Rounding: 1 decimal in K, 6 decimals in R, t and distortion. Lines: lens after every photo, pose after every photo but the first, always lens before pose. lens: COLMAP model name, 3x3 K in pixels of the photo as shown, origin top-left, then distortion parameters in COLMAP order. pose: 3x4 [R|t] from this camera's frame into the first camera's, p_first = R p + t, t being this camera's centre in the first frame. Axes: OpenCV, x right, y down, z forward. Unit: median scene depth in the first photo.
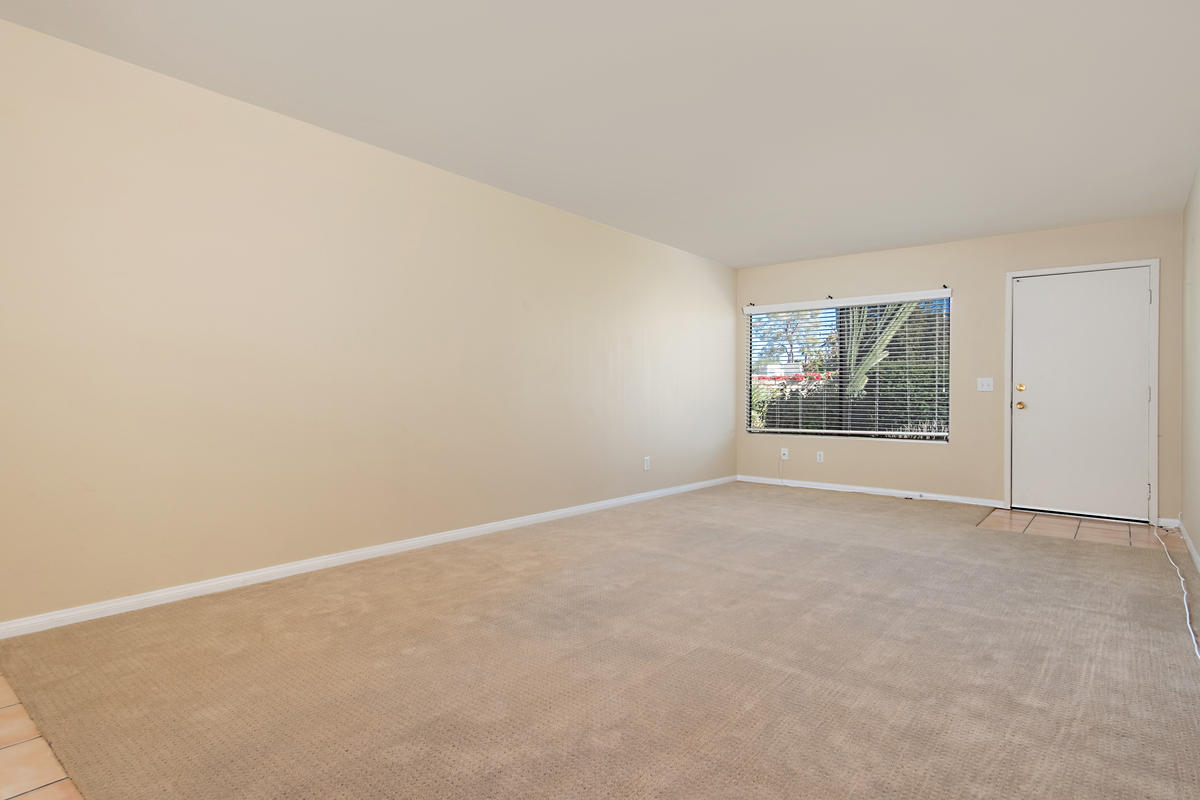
lens RADIAL K [[629.9, 0, 609.6], [0, 629.9, 392.8], [0, 0, 1]] dist [0.001983, -0.000345]
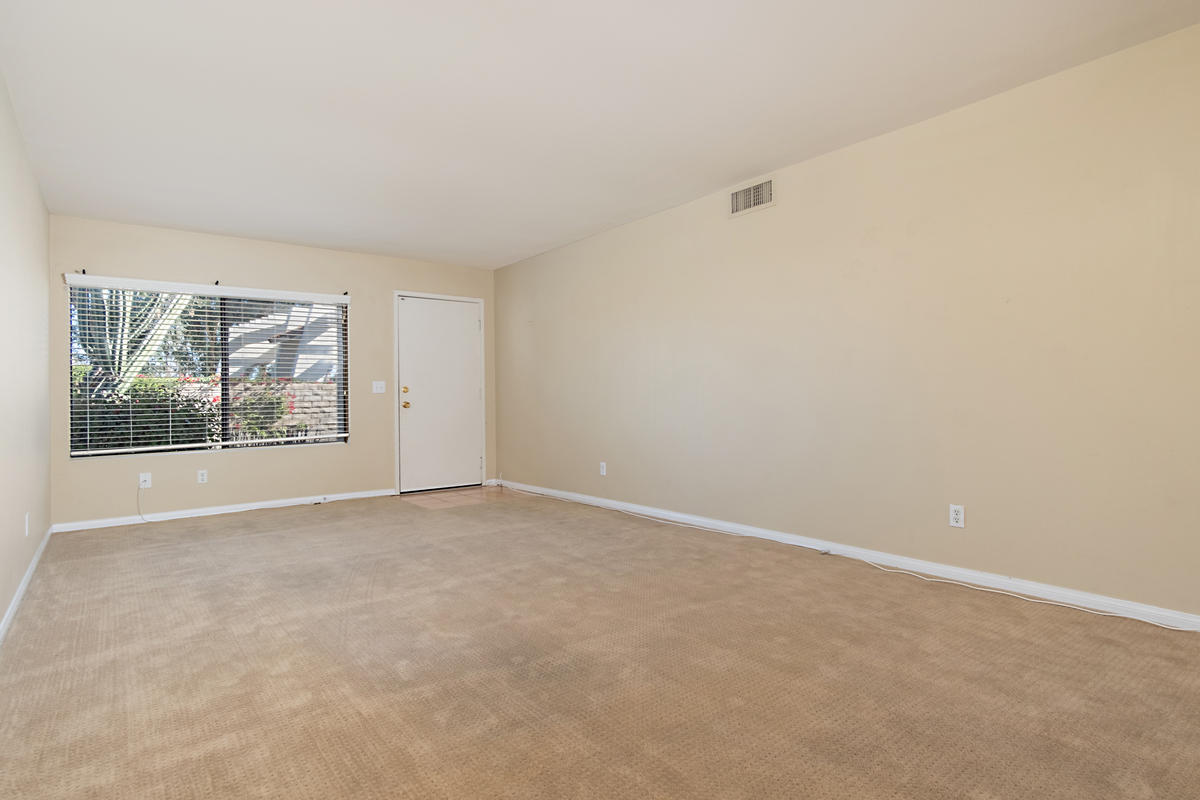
lens RADIAL K [[629.9, 0, 609.5], [0, 629.9, 400.2], [0, 0, 1]] dist [0.001983, -0.000345]
pose [[0.214816, -0.020803, 0.976433, -0.393721], [0.015815, 0.999716, 0.017820, -0.003615], [-0.976526, 0.011614, 0.215084, 0.351753]]
